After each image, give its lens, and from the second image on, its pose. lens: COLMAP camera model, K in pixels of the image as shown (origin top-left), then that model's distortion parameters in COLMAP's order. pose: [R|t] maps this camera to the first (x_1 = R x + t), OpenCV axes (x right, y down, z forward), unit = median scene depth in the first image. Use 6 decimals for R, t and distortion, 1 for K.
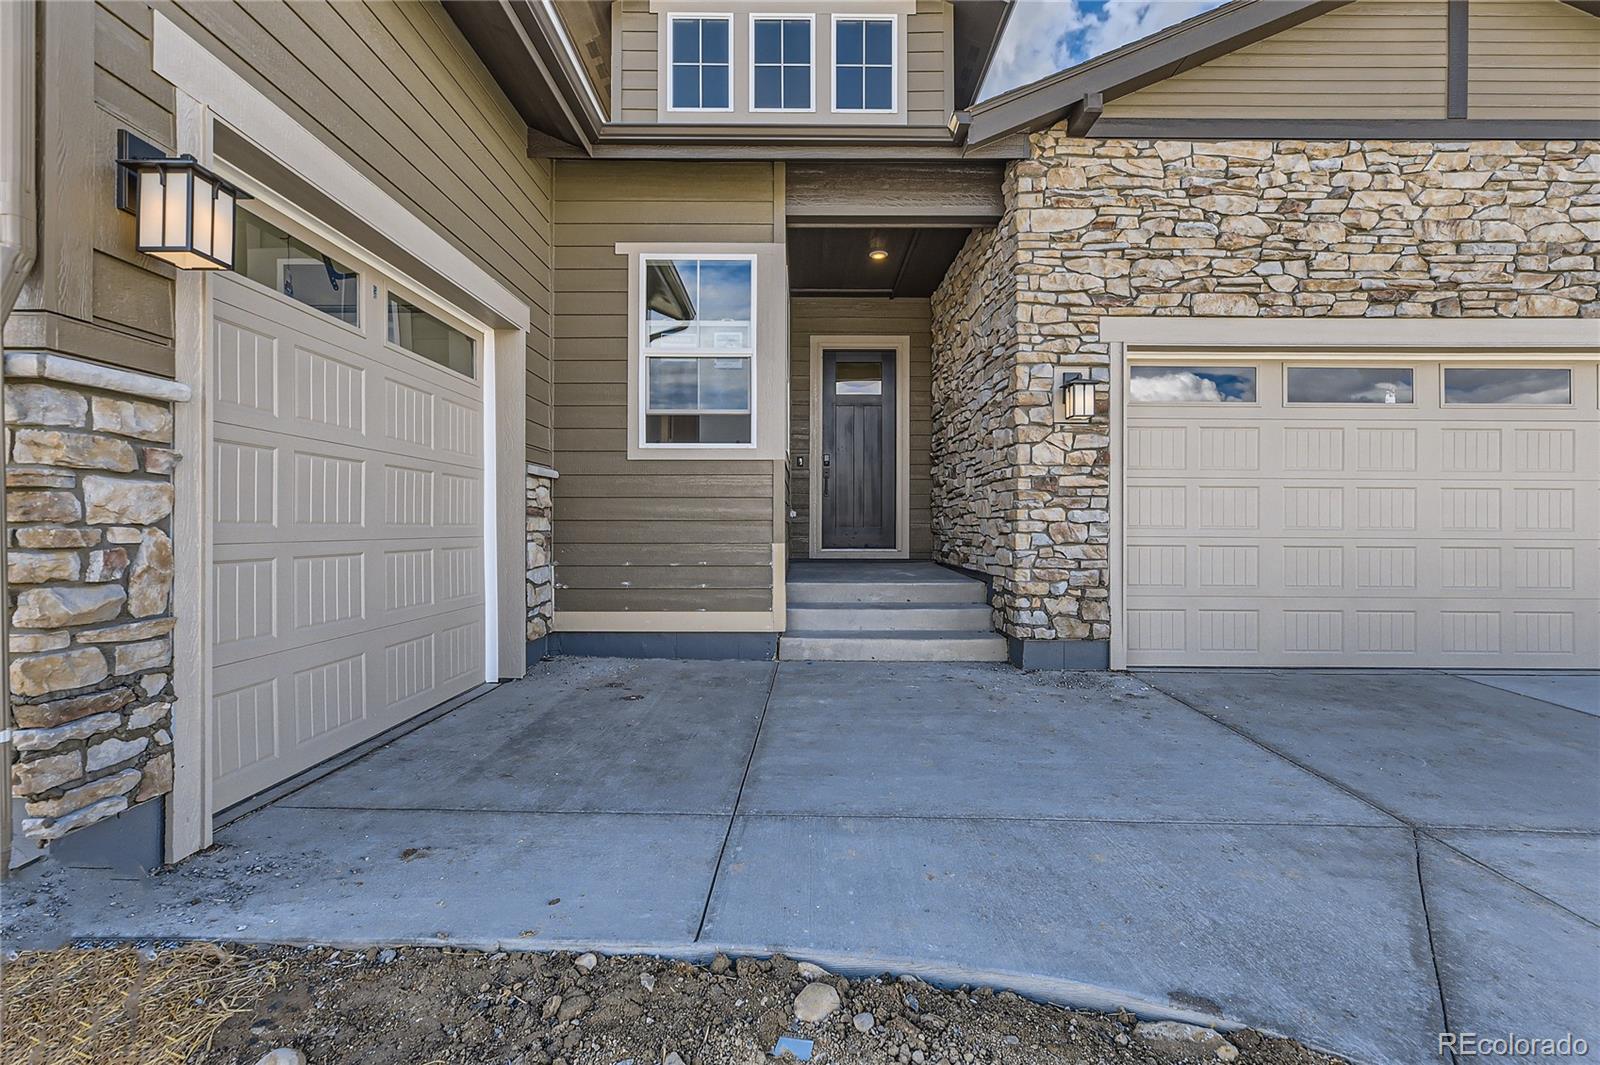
lens RADIAL K [[708.6, 0, 803.4], [0, 708.6, 524.8], [0, 0, 1]] dist [0.004477, 0.001586]
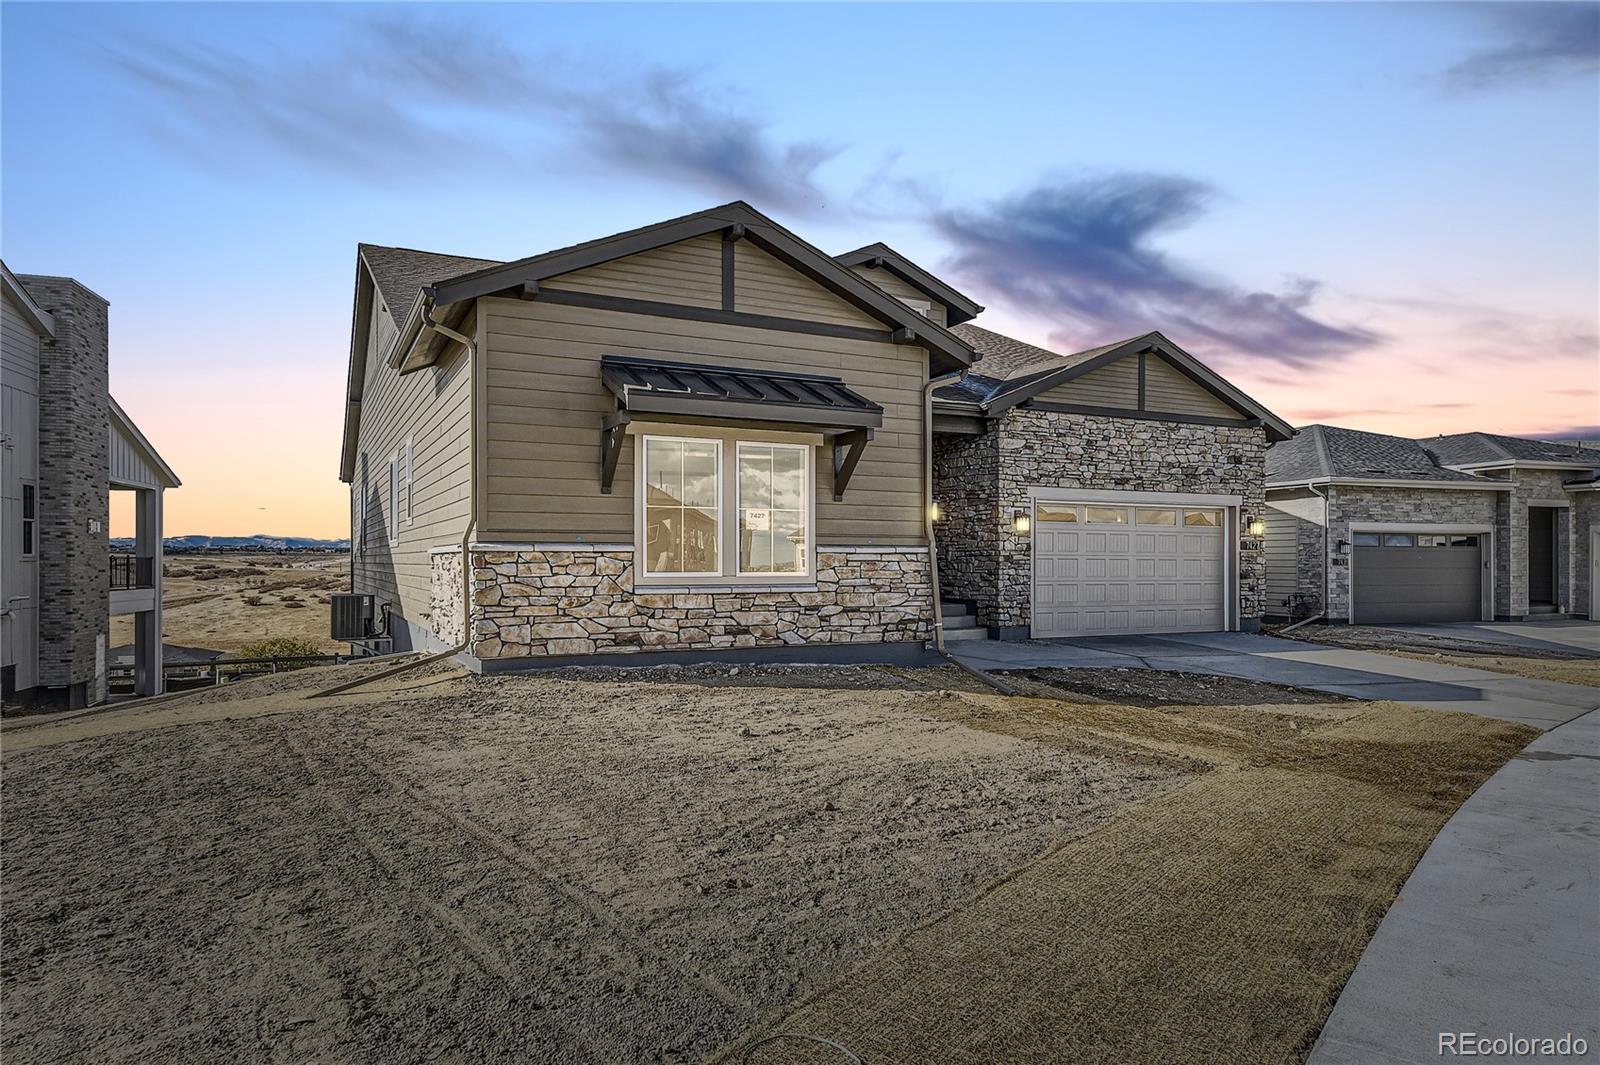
lens RADIAL K [[1026.1, 0, 796.4], [0, 1026.1, 566.9], [0, 0, 1]] dist [0.007917, 0.000804]
pose [[0.895779, -0.001914, 0.444496, -1.745429], [-0.001361, 0.999974, 0.007050, -0.053172], [-0.444498, -0.006920, 0.895753, -1.665726]]
